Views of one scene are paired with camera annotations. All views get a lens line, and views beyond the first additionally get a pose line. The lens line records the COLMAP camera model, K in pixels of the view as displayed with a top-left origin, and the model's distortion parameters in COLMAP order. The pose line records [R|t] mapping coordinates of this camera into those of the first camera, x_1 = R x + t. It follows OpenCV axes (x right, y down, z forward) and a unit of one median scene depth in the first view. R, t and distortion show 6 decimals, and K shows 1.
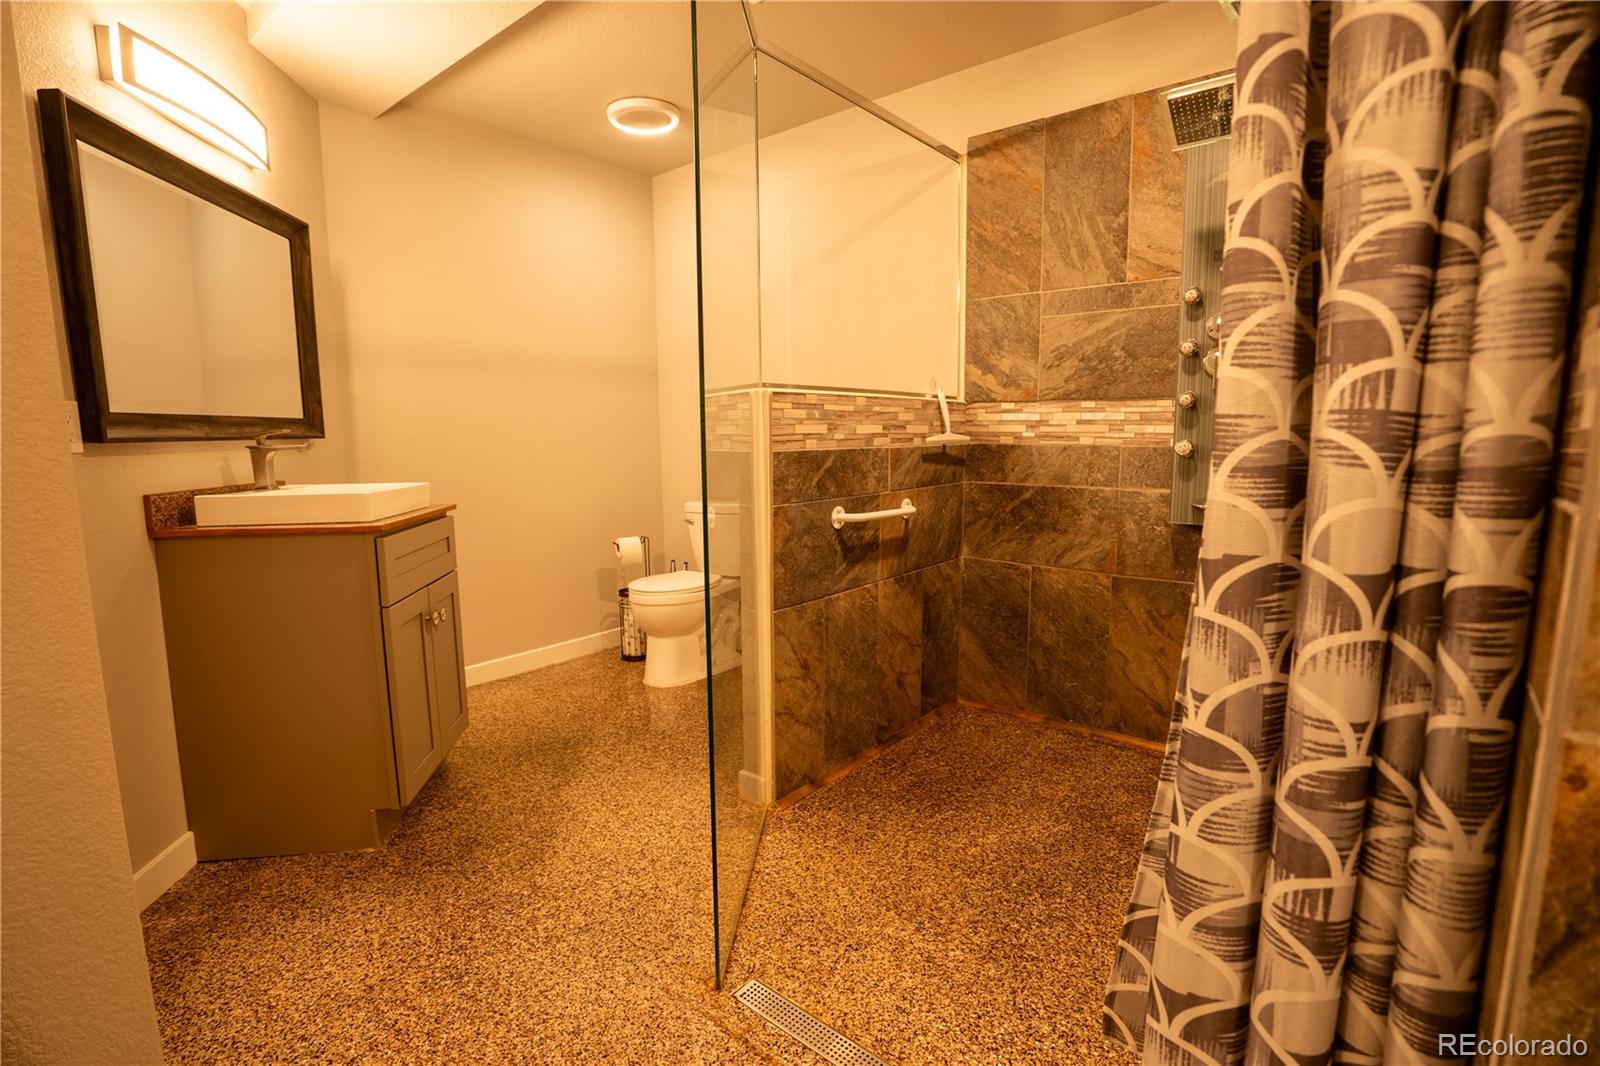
lens RADIAL K [[751.7, 0, 797.7], [0, 751.7, 533.2], [0, 0, 1]] dist [-0.051102, 0.018079]
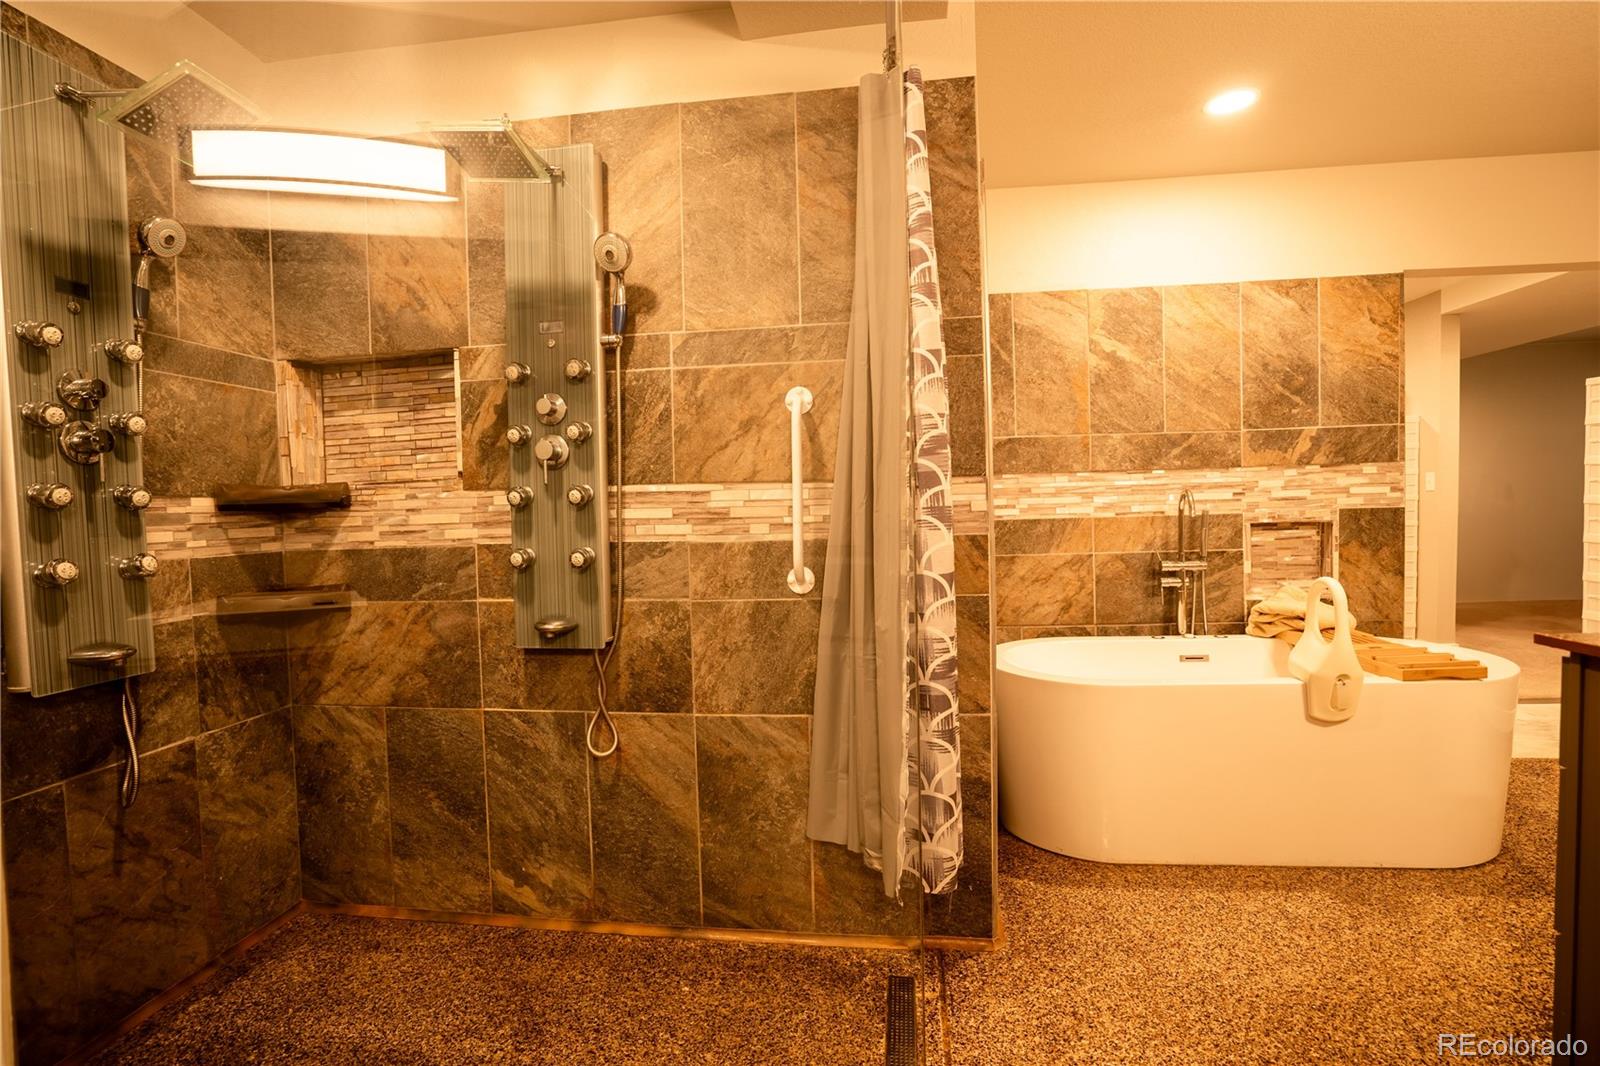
lens RADIAL K [[751.7, 0, 786.9], [0, 751.7, 532.1], [0, 0, 1]] dist [-0.051102, 0.018079]
pose [[-0.529650, -0.005961, 0.848196, -0.334839], [0.148357, 0.983910, 0.099555, -0.122663], [-0.835142, 0.178565, -0.520243, 0.827590]]
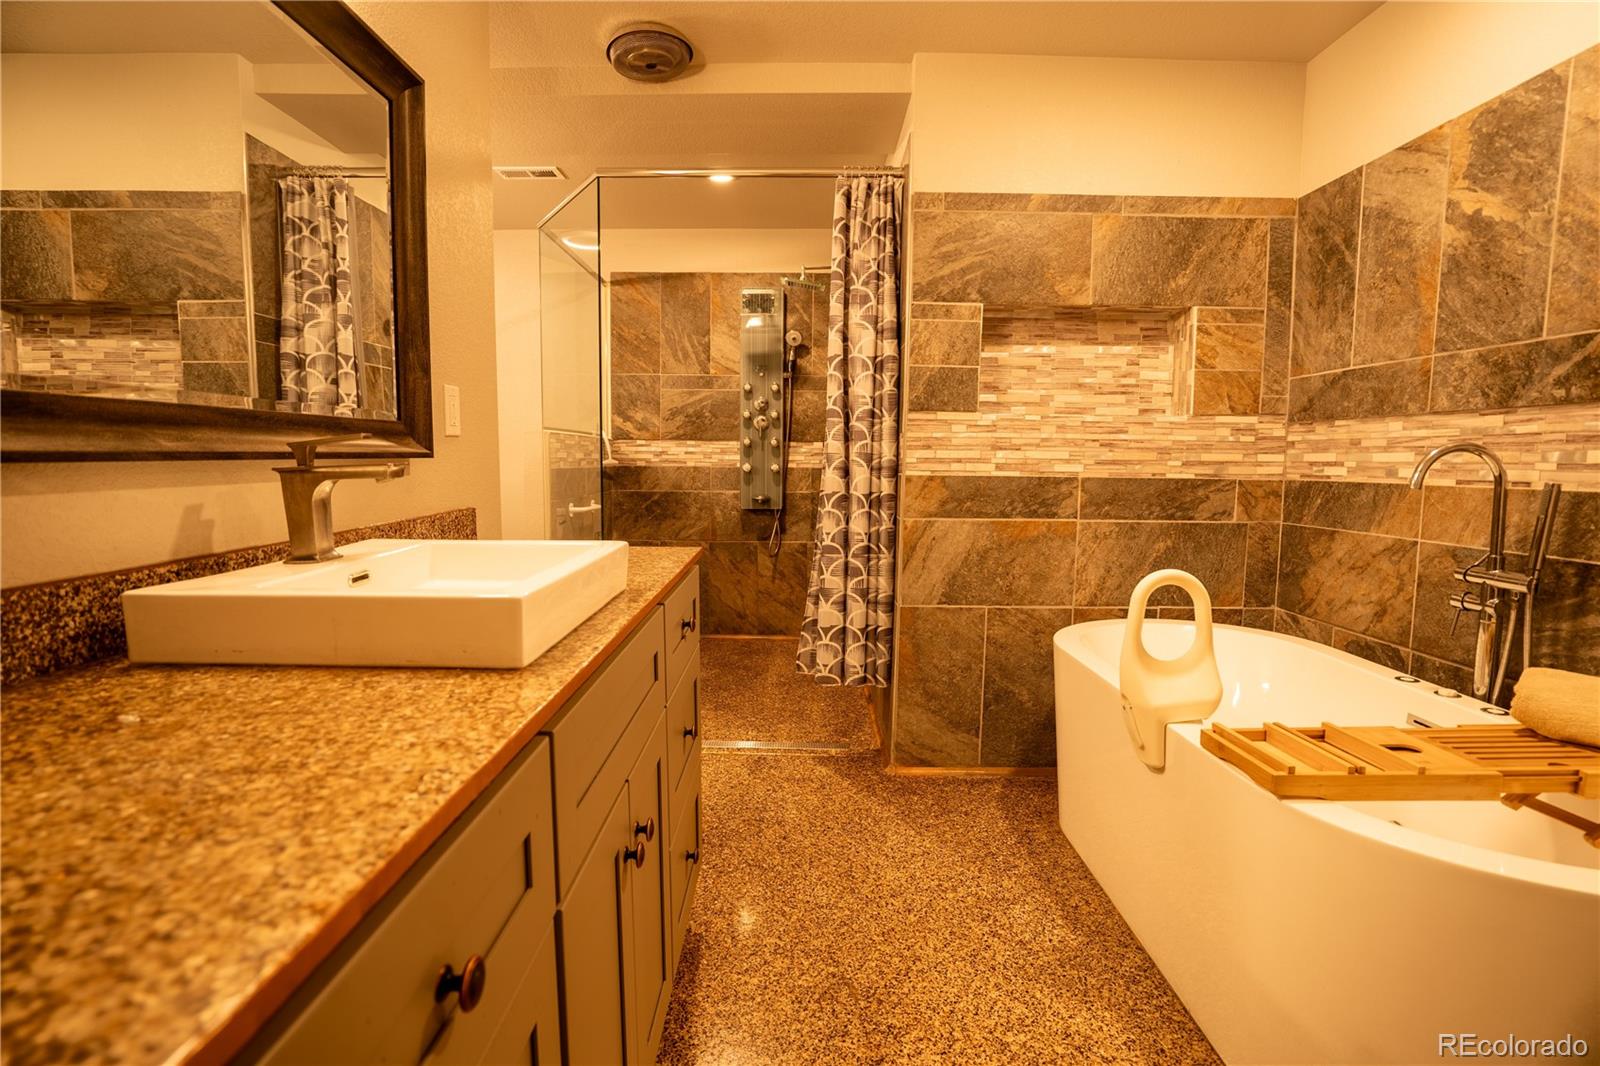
lens RADIAL K [[751.7, 0, 793.3], [0, 751.7, 533.1], [0, 0, 1]] dist [-0.051102, 0.018079]
pose [[0.776202, -0.047002, 0.628730, -0.595025], [0.070522, 0.997432, -0.012498, 0.082687], [-0.626528, 0.054040, 0.777523, -0.542565]]
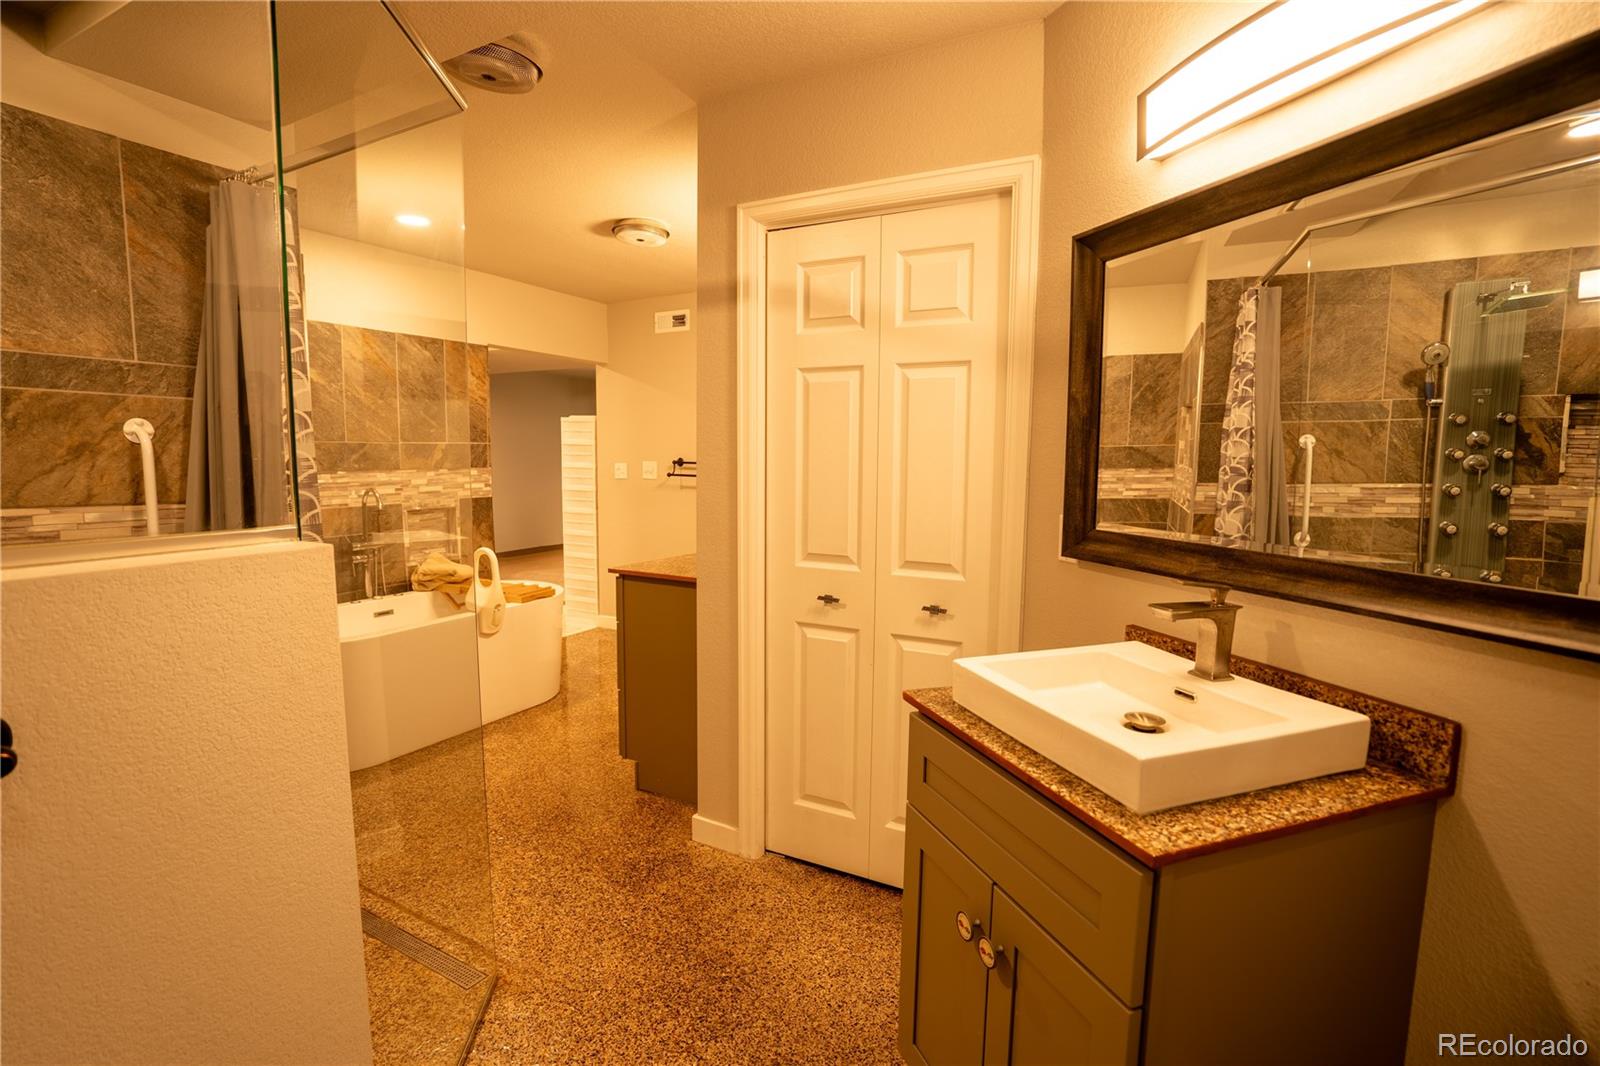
lens RADIAL K [[751.7, 0, 792.5], [0, 751.7, 532.2], [0, 0, 1]] dist [-0.051102, 0.018079]
pose [[-0.983648, 0.021163, -0.178856, -0.259523], [-0.022510, 0.970840, 0.238671, -0.289795], [0.178691, 0.238794, -0.954488, 1.374590]]
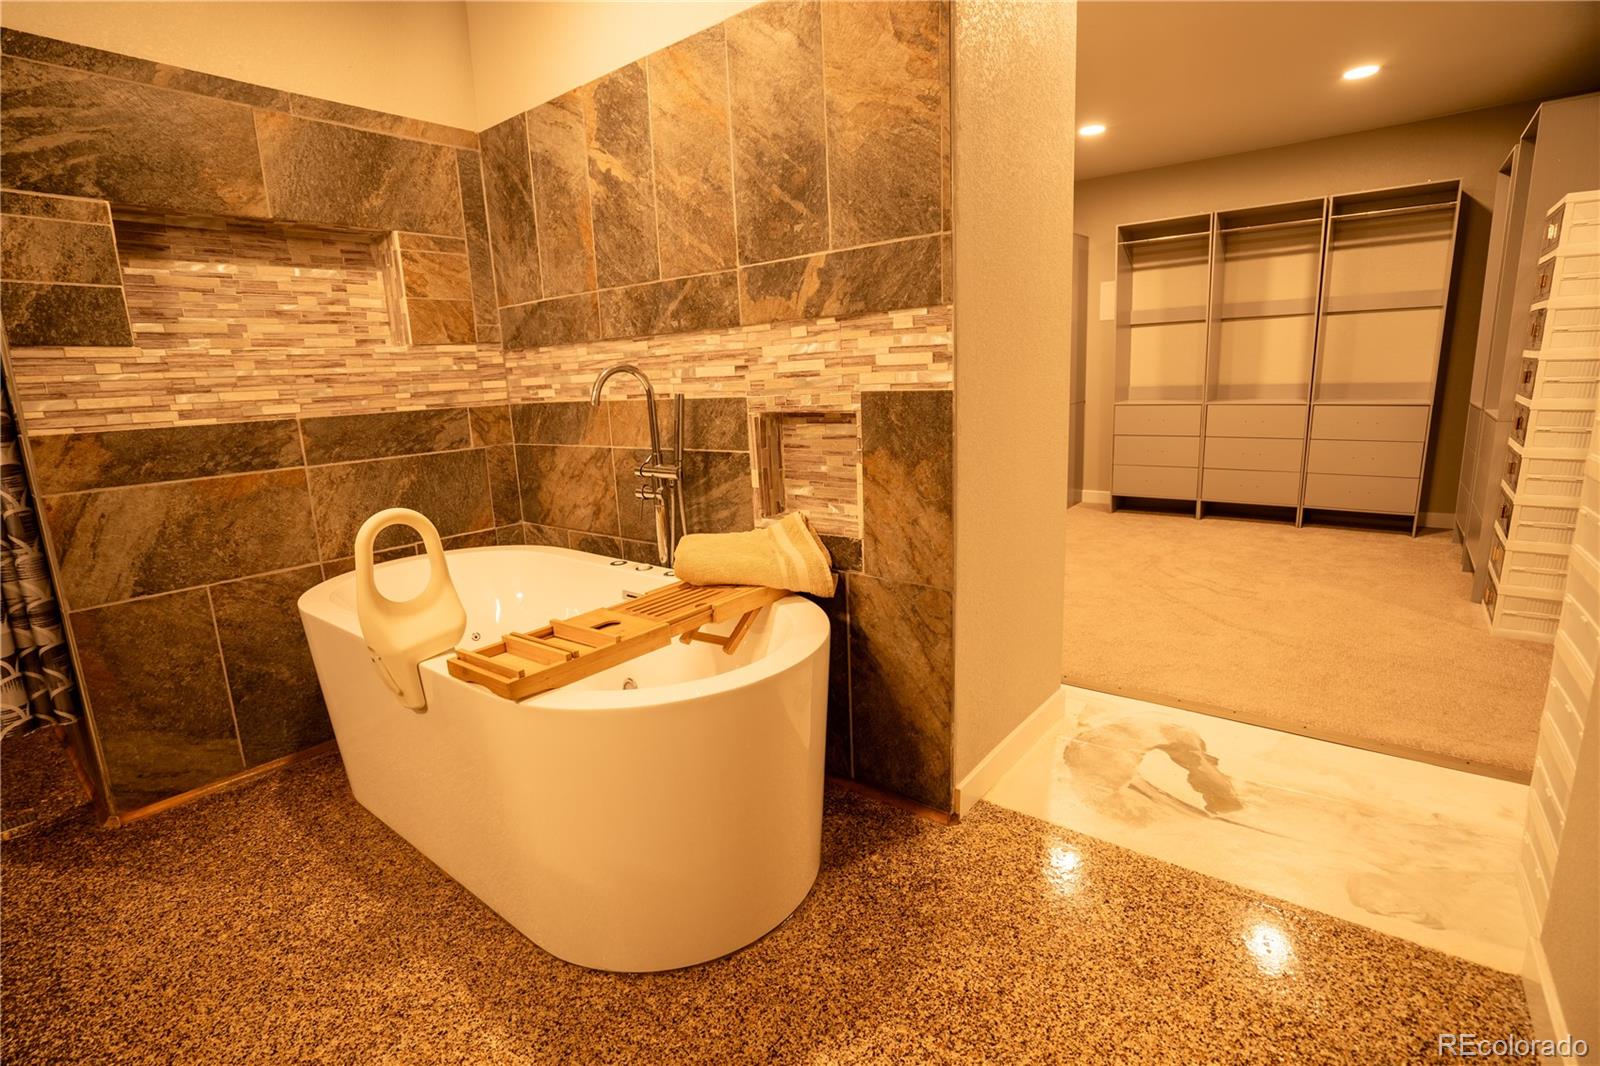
lens RADIAL K [[751.7, 0, 787.9], [0, 751.7, 531.5], [0, 0, 1]] dist [-0.051102, 0.018079]
pose [[-0.007415, -0.195363, 0.980703, -0.550491], [0.176289, 0.965114, 0.193590, 0.085947], [-0.984311, 0.174322, 0.027284, -0.588841]]
